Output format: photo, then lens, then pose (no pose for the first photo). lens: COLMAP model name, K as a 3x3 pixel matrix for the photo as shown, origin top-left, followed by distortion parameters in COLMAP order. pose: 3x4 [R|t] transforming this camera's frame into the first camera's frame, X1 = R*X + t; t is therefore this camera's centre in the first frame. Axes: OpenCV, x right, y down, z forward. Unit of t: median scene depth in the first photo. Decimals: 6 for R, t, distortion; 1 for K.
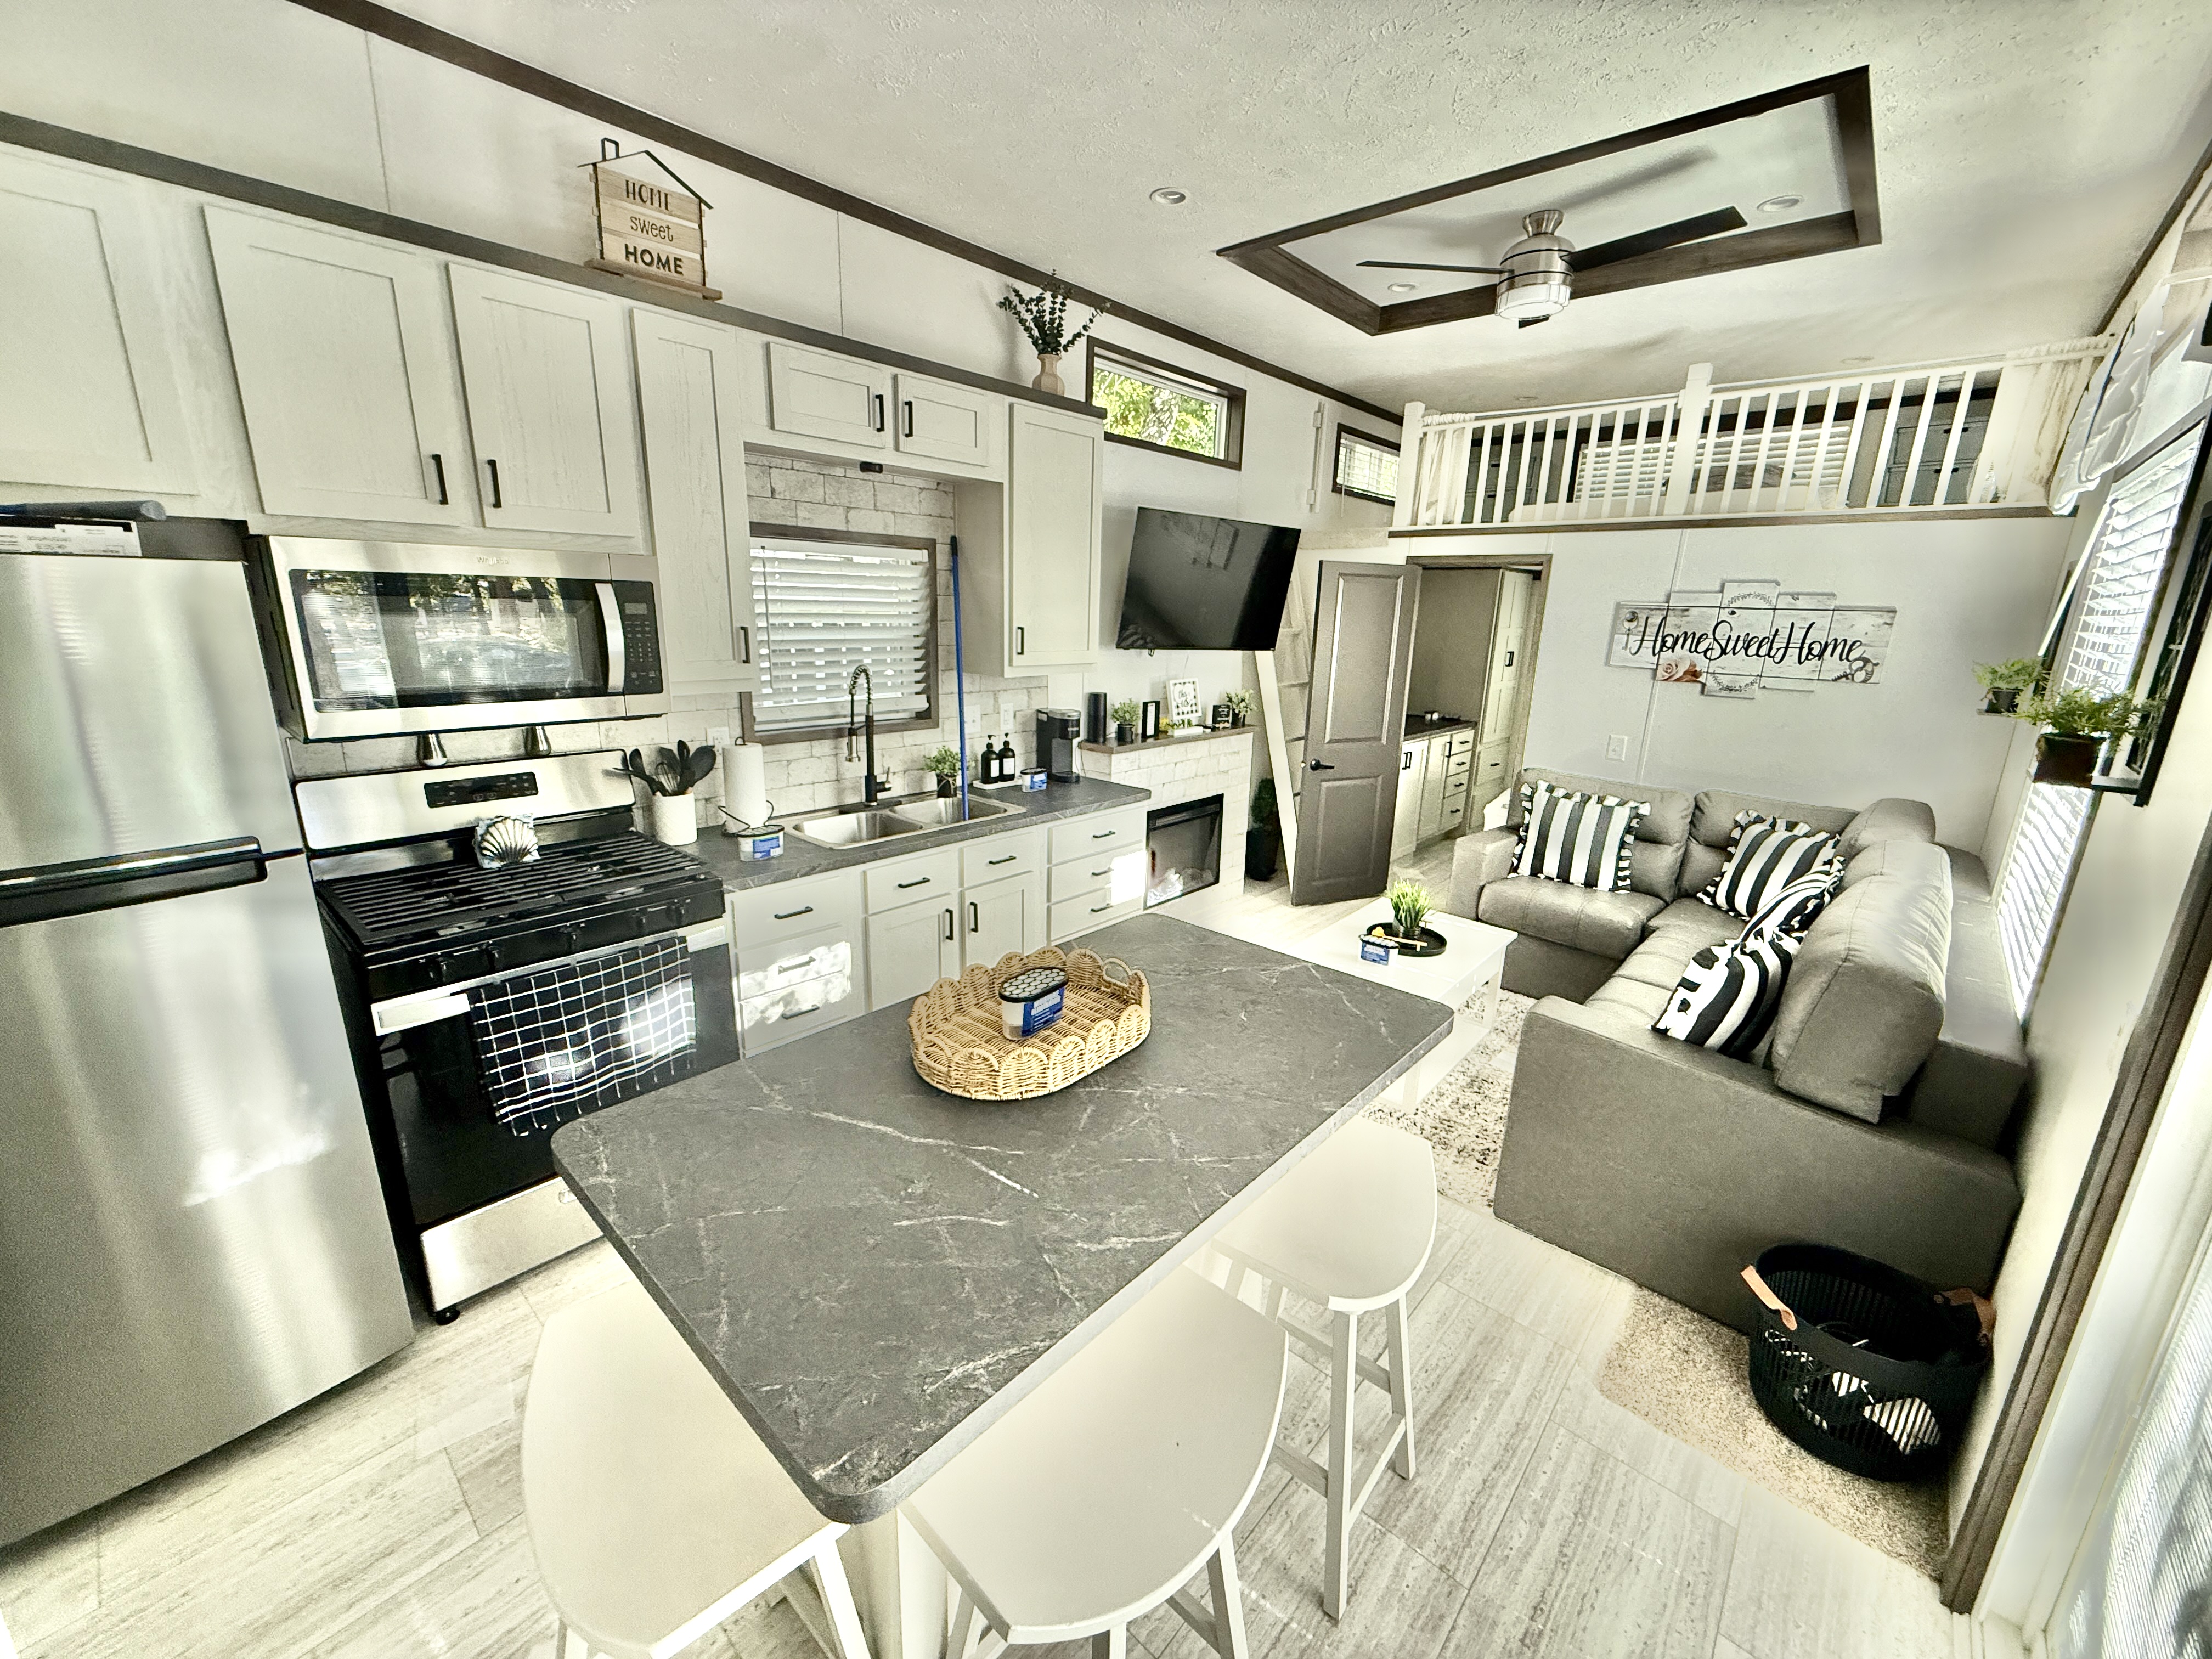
lens RADIAL K [[891.2, 0, 1089.0], [0, 891.2, 827.9], [0, 0, 1]] dist [0.004844, 0.000932]
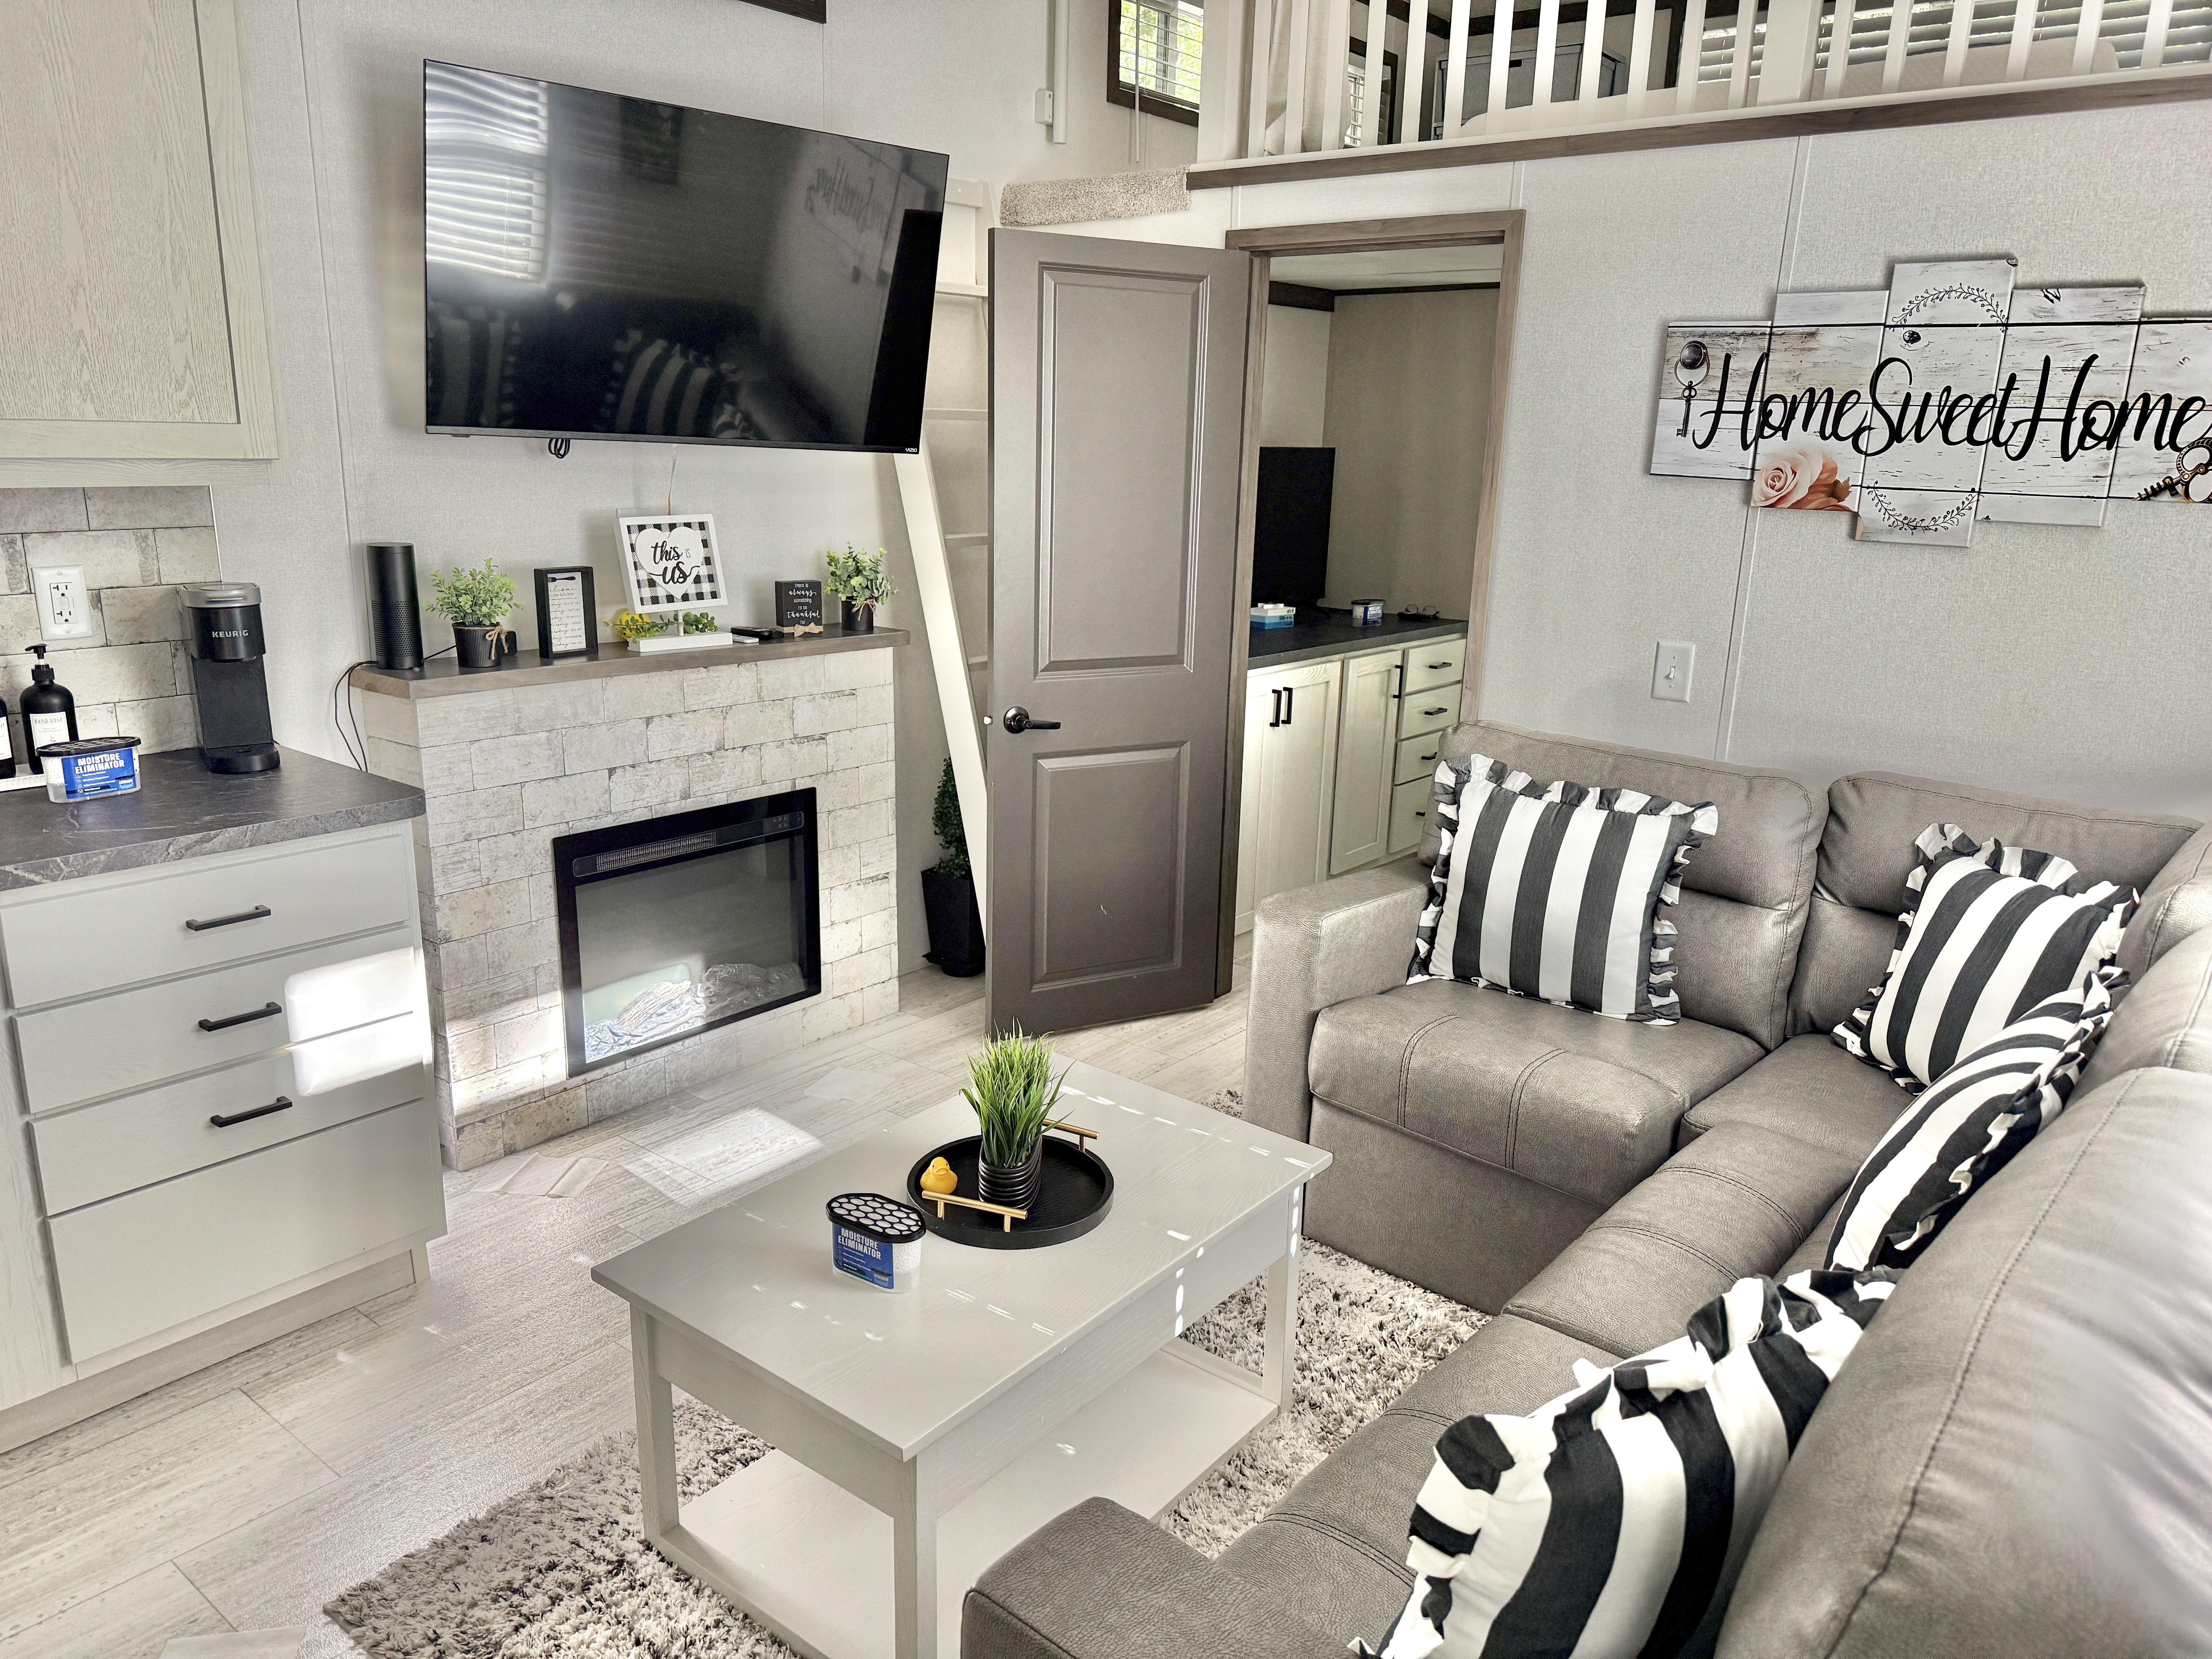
lens RADIAL K [[1567.9, 0, 1086.9], [0, 1567.9, 846.9], [0, 0, 1]] dist [0.043101, -0.047086]
pose [[0.998640, -0.014890, 0.049959, 0.300962], [0.014179, 0.999794, 0.014552, -0.023247], [-0.050165, -0.013823, 0.998645, 0.290852]]
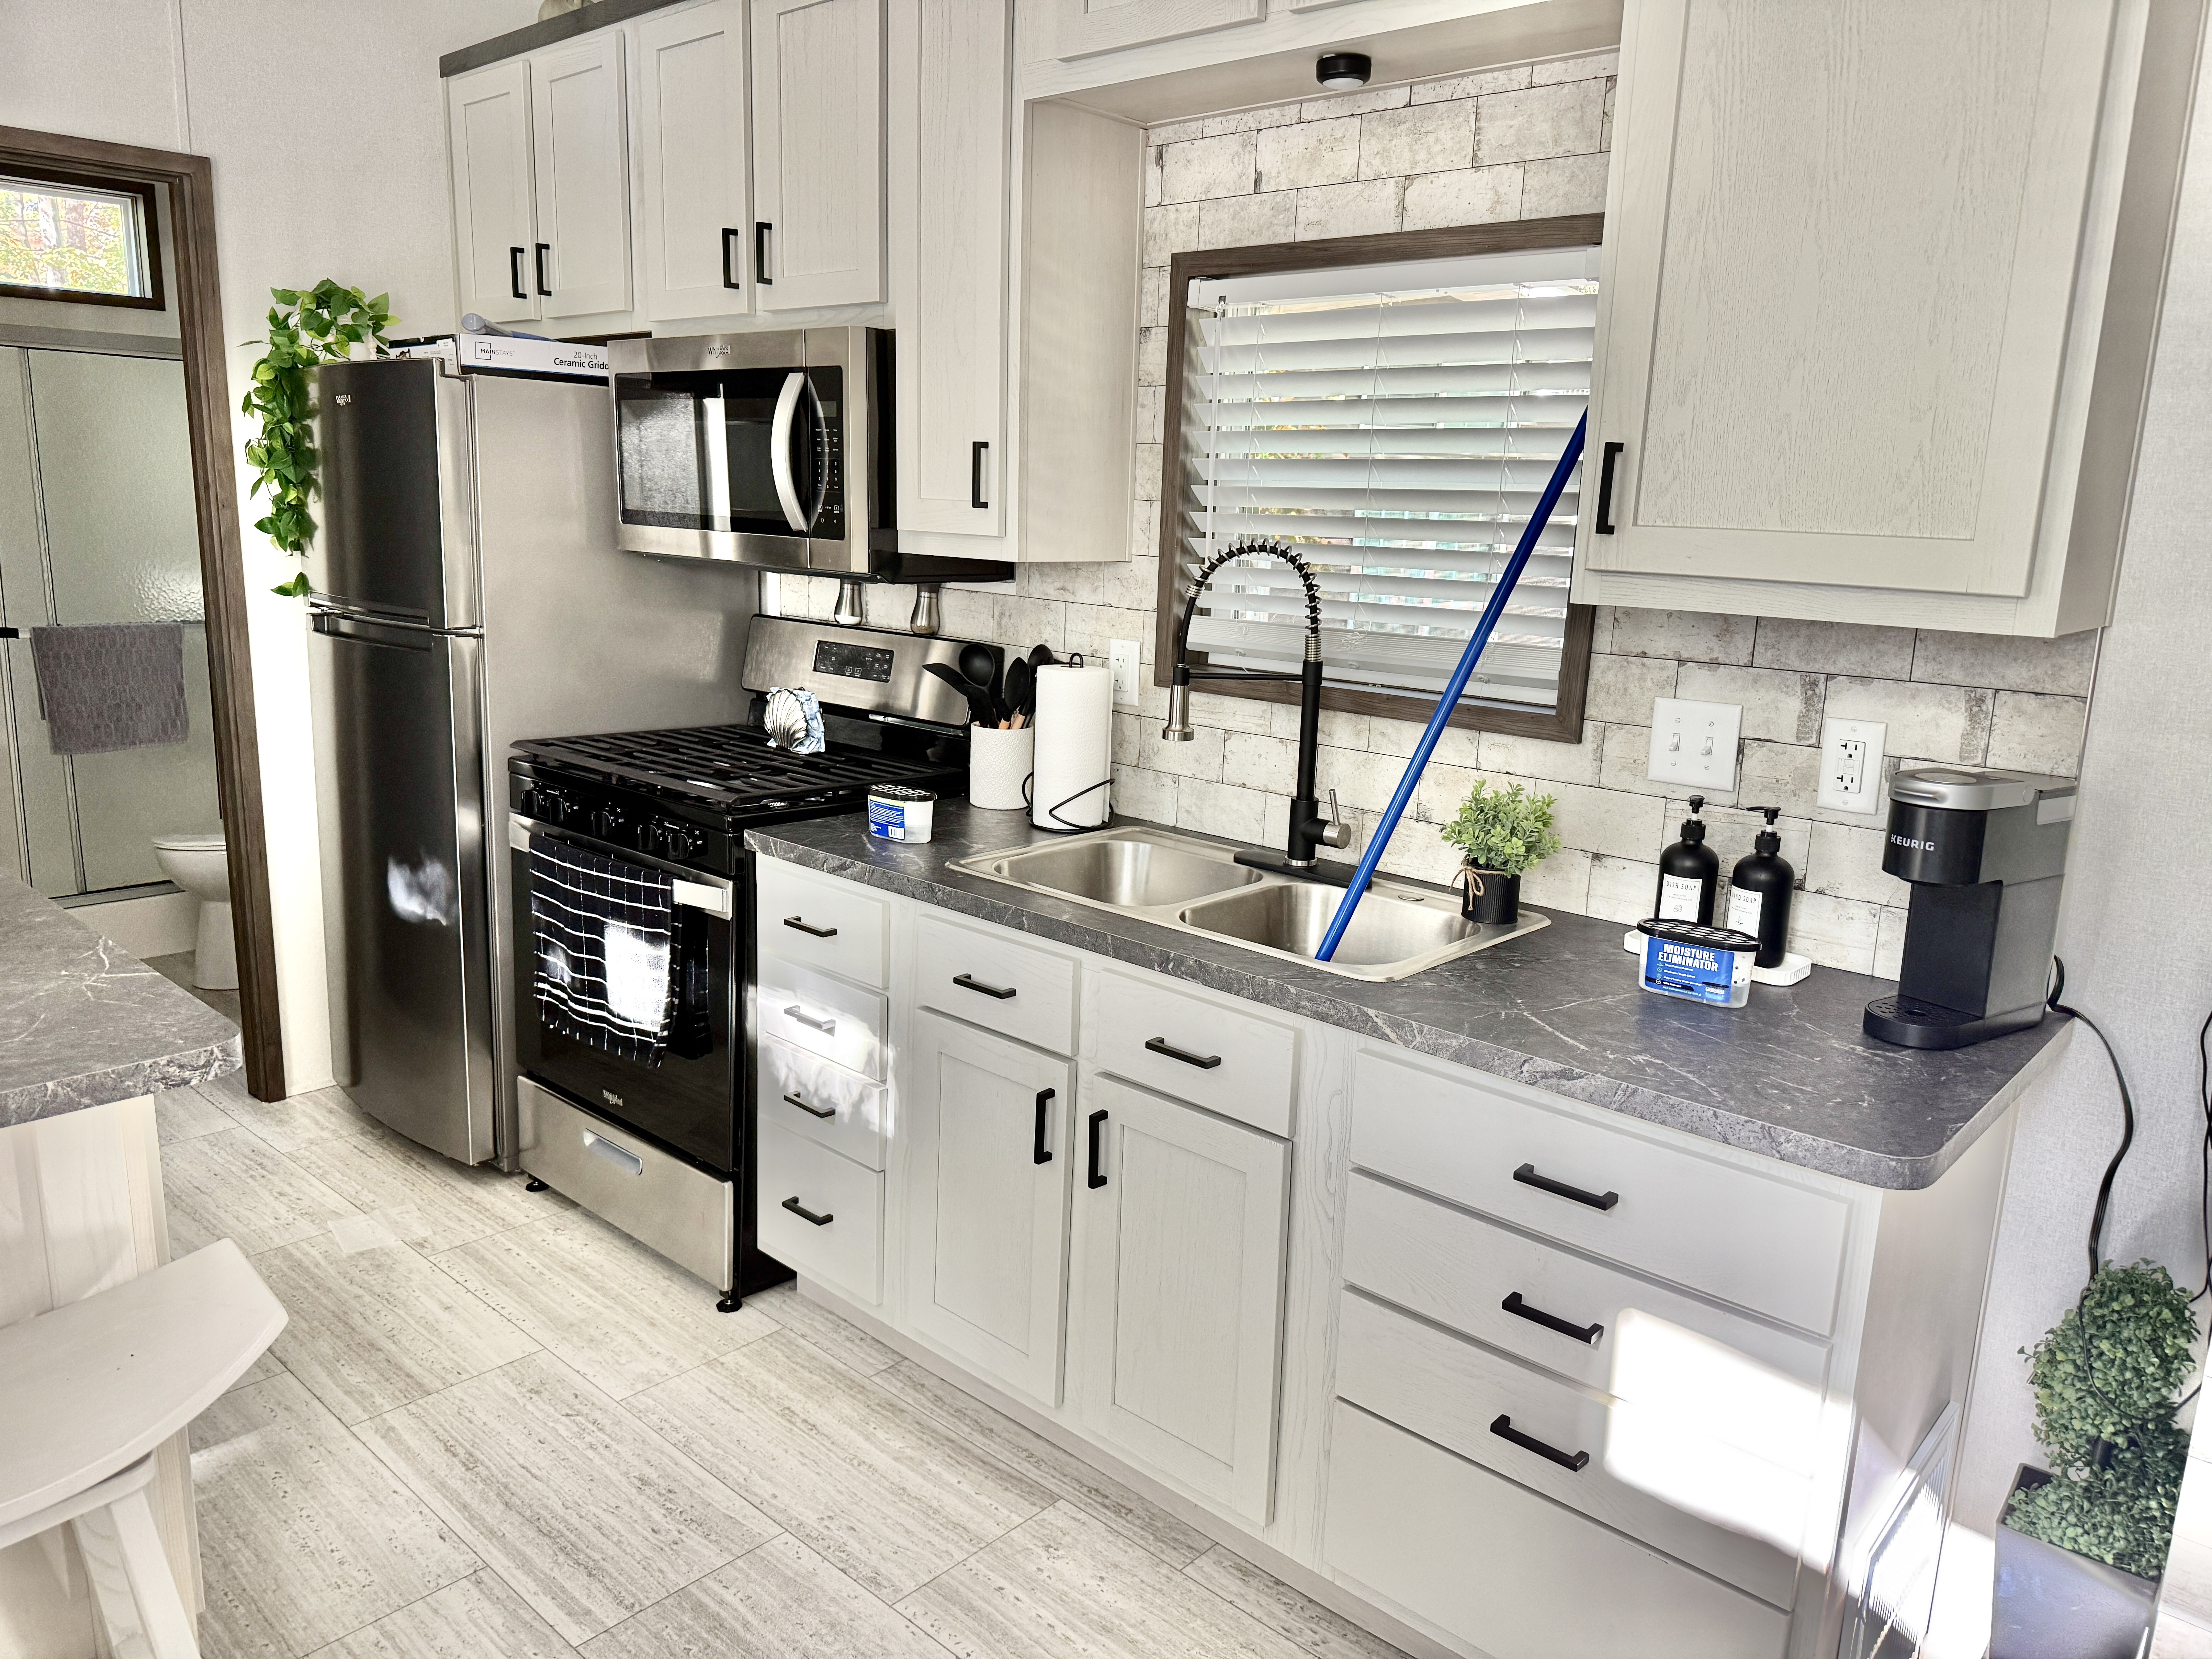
lens RADIAL K [[1567.9, 0, 1093.0], [0, 1567.9, 821.4], [0, 0, 1]] dist [0.043101, -0.047086]
pose [[-0.000615, 0.178970, -0.983854, 0.417248], [-0.277950, 0.945056, 0.172086, -0.124319], [0.960595, 0.273568, 0.049164, 0.715873]]
